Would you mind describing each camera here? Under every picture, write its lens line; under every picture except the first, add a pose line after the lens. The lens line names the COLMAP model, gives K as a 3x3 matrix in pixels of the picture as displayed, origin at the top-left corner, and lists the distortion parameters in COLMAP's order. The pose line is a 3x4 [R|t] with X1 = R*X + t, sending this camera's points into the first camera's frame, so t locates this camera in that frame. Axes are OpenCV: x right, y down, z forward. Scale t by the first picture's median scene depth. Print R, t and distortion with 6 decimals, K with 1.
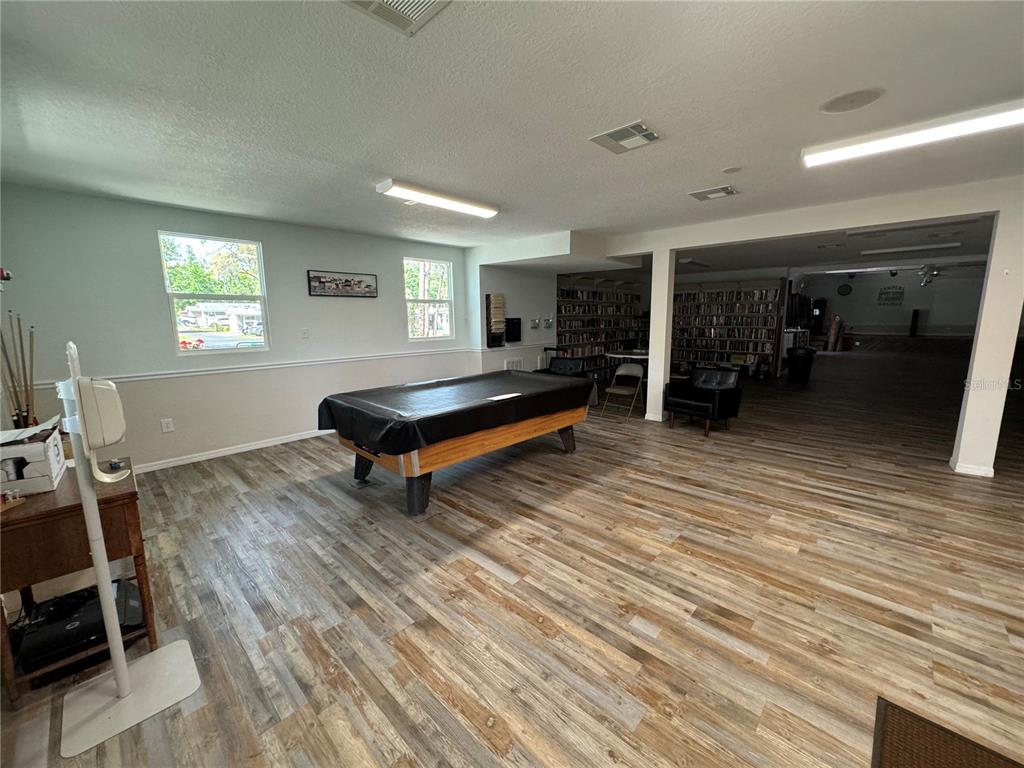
lens RADIAL K [[409.8, 0, 512.0], [0, 409.8, 384.0], [0, 0, 1]] dist [-0.006687, 0.000100]
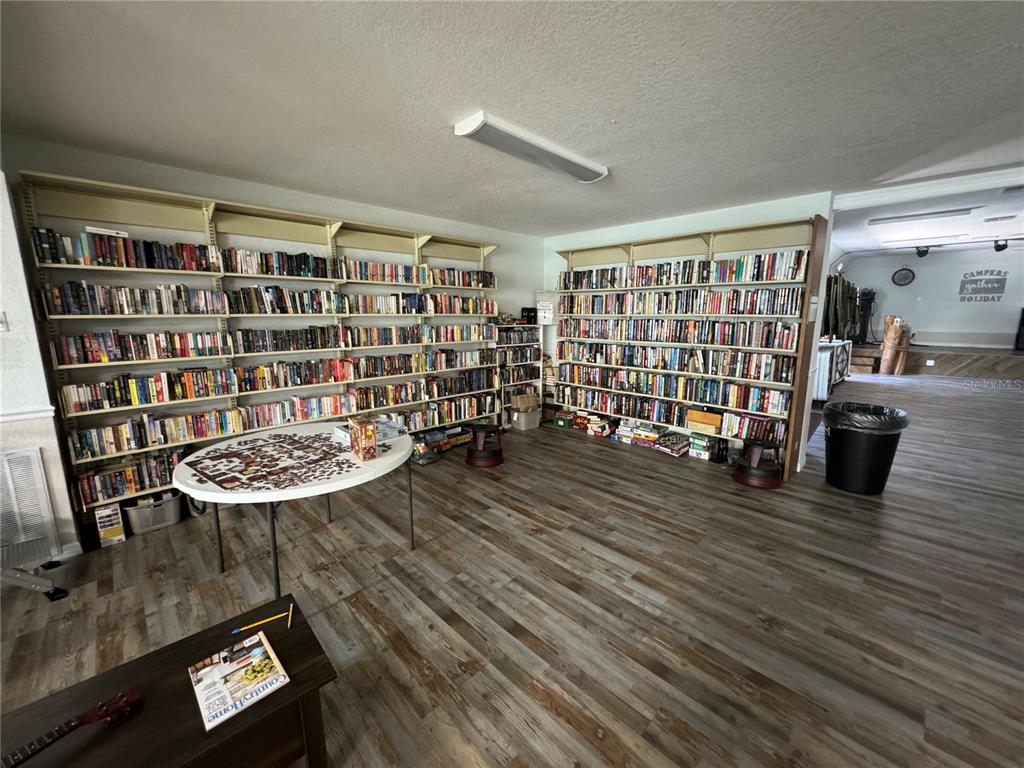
lens RADIAL K [[409.8, 0, 512.0], [0, 409.8, 384.0], [0, 0, 1]] dist [-0.006687, 0.000100]
pose [[0.999483, 0.010634, -0.030352, 0.362960], [-0.010365, 0.999906, 0.008992, -0.100629], [0.030445, -0.008672, 0.999499, 0.564148]]
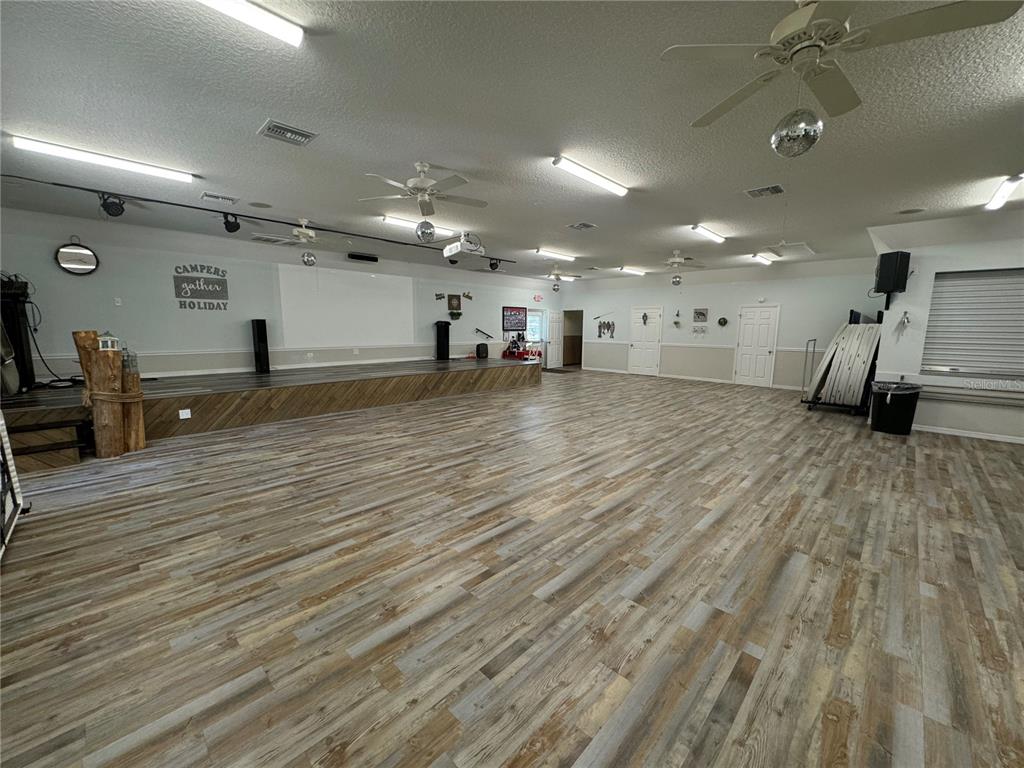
lens RADIAL K [[409.8, 0, 512.0], [0, 409.8, 384.0], [0, 0, 1]] dist [-0.006687, 0.000100]
pose [[0.003634, -0.129488, 0.991574, 0.776594], [0.155507, 0.979591, 0.127353, -0.189616], [-0.987828, 0.153734, 0.023696, 1.090296]]
